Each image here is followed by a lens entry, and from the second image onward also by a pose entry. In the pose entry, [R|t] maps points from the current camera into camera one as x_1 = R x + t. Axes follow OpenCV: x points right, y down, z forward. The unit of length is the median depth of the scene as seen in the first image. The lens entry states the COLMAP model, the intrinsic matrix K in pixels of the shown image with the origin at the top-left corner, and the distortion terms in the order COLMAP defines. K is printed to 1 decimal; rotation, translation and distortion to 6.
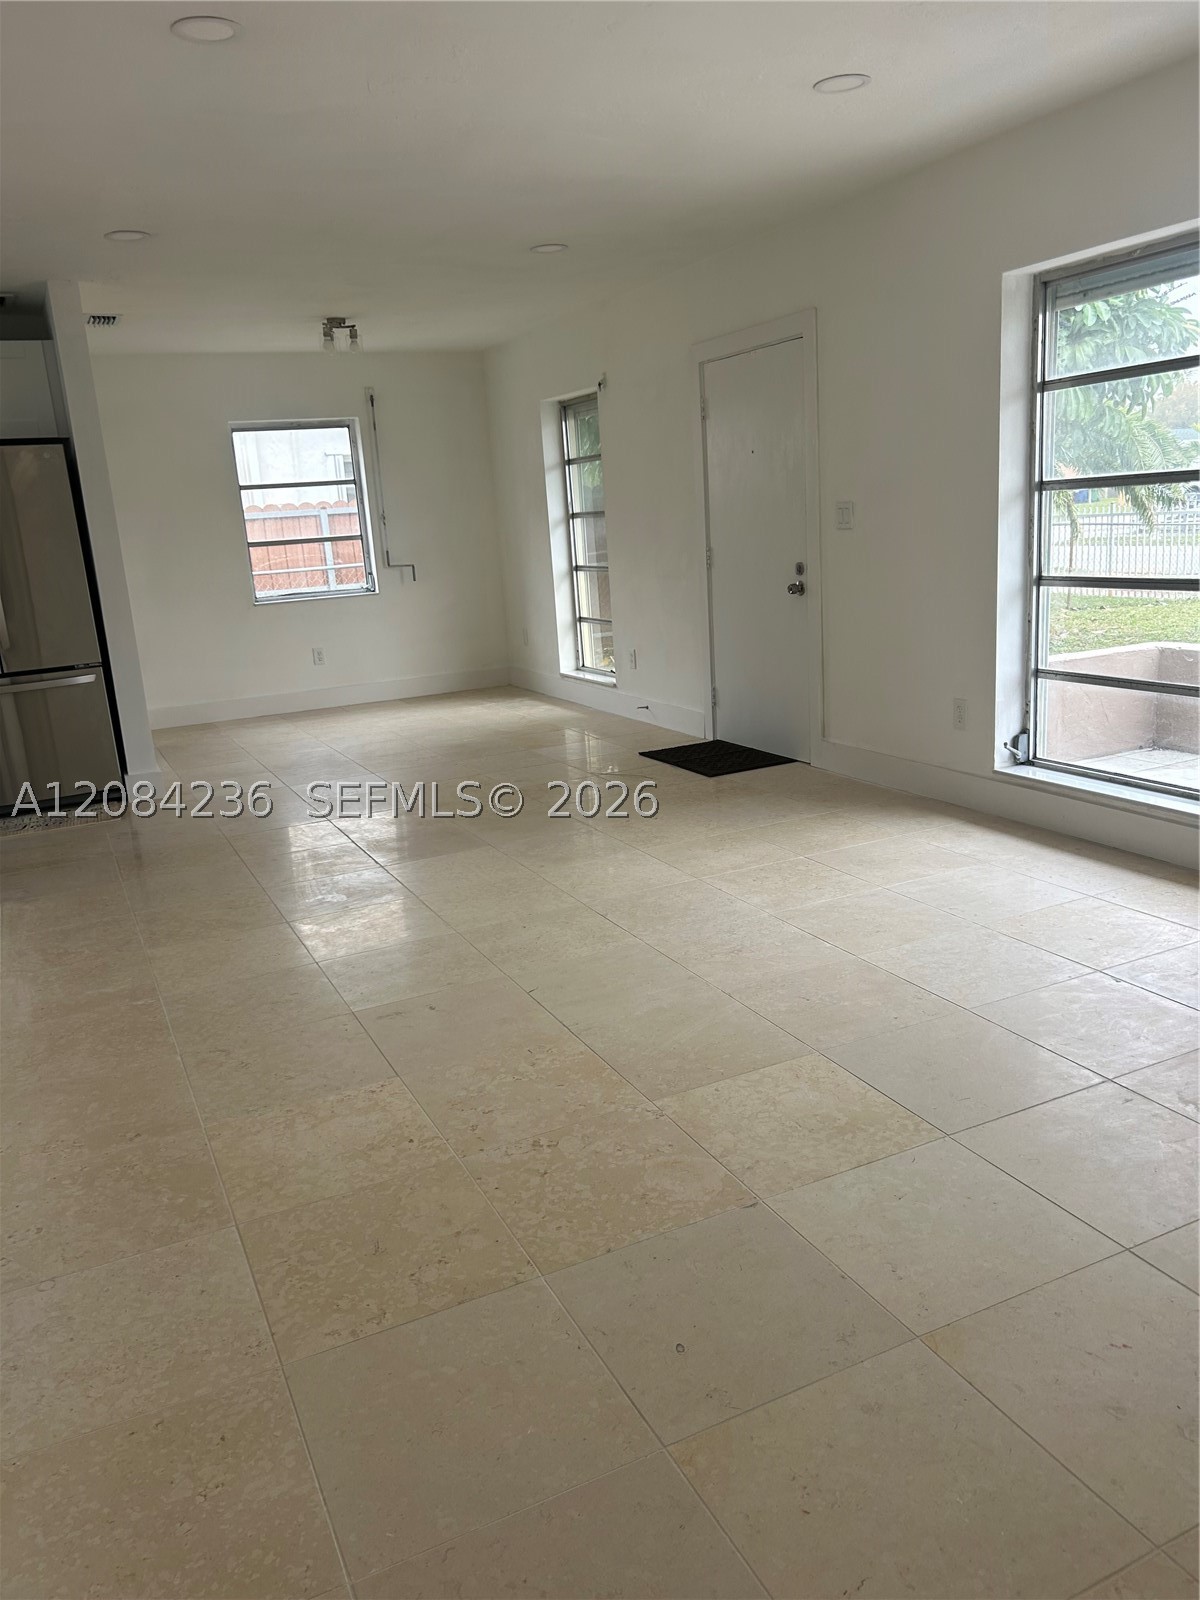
lens RADIAL K [[1190.5, 0, 600.0], [0, 1190.5, 800.0], [0, 0, 1]] dist [0.052106, -0.052201]
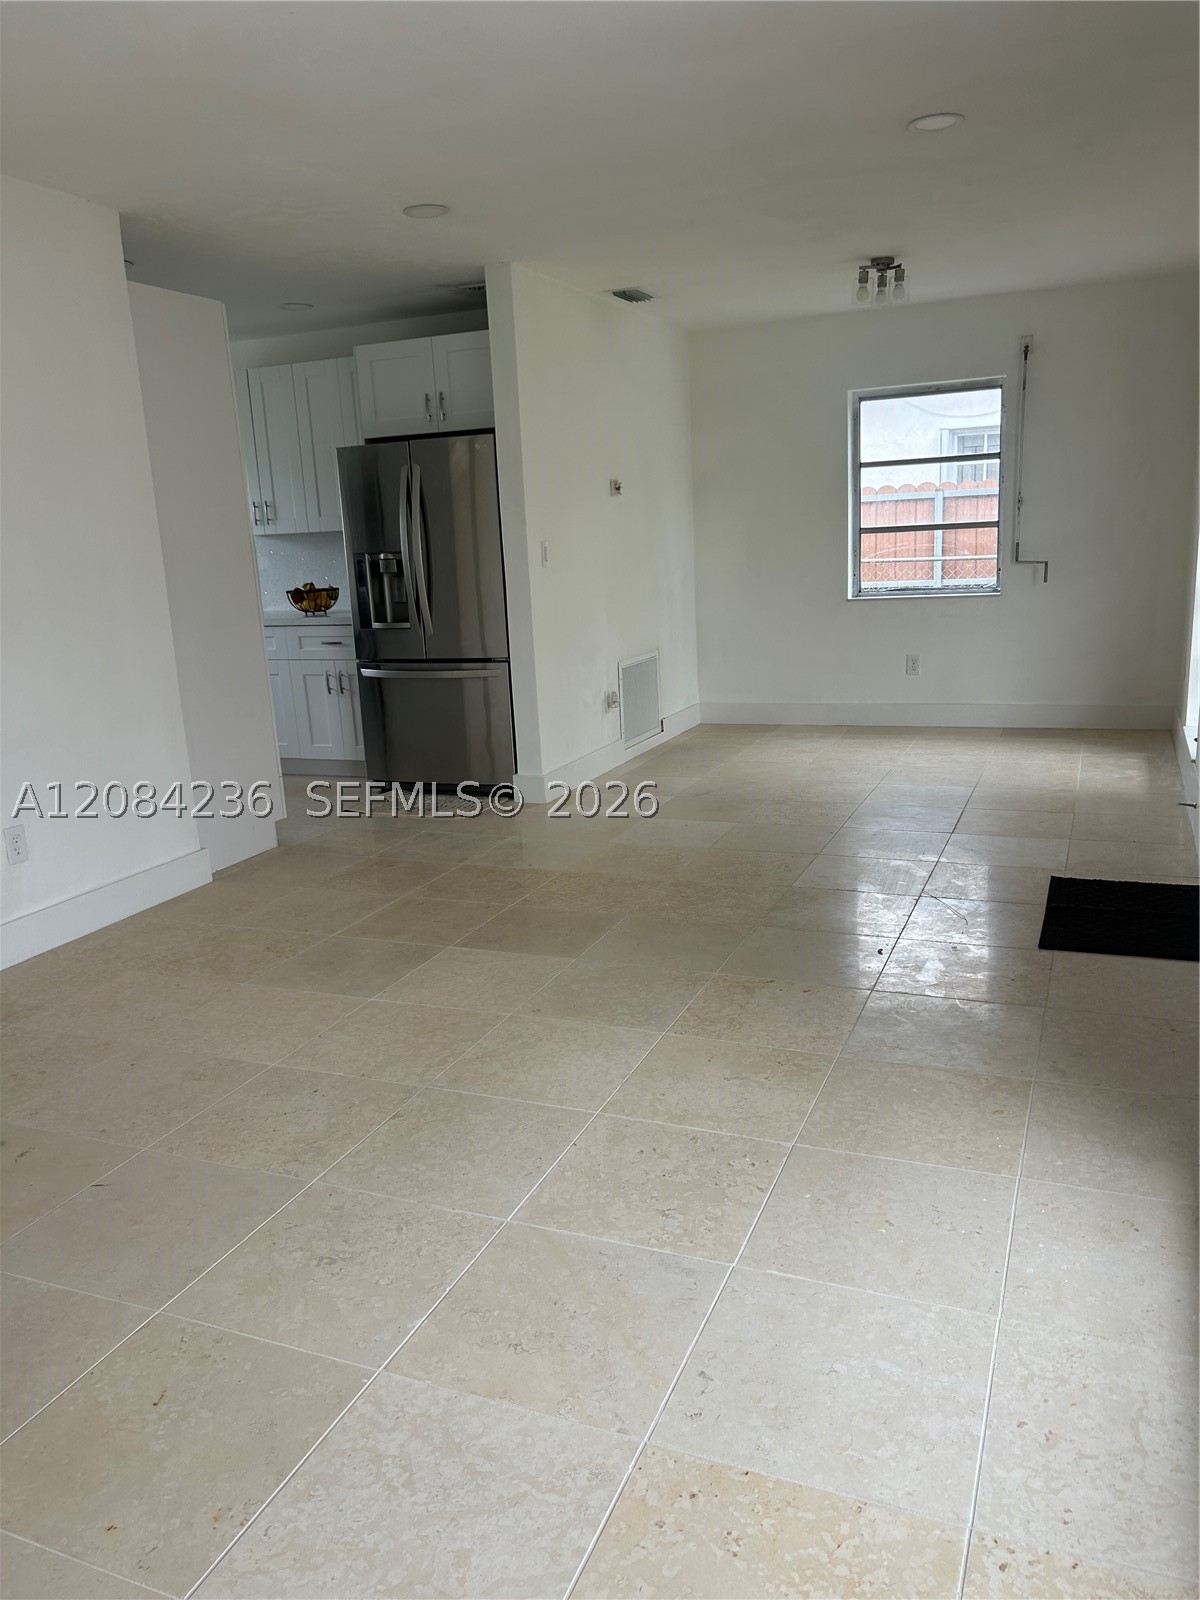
lens RADIAL K [[1190.5, 0, 600.0], [0, 1190.5, 800.0], [0, 0, 1]] dist [0.052106, -0.052201]
pose [[0.668927, 0.195072, -0.717275, 0.248627], [-0.170171, 0.979512, 0.107690, -0.081737], [0.723587, 0.050023, 0.688418, 0.266757]]
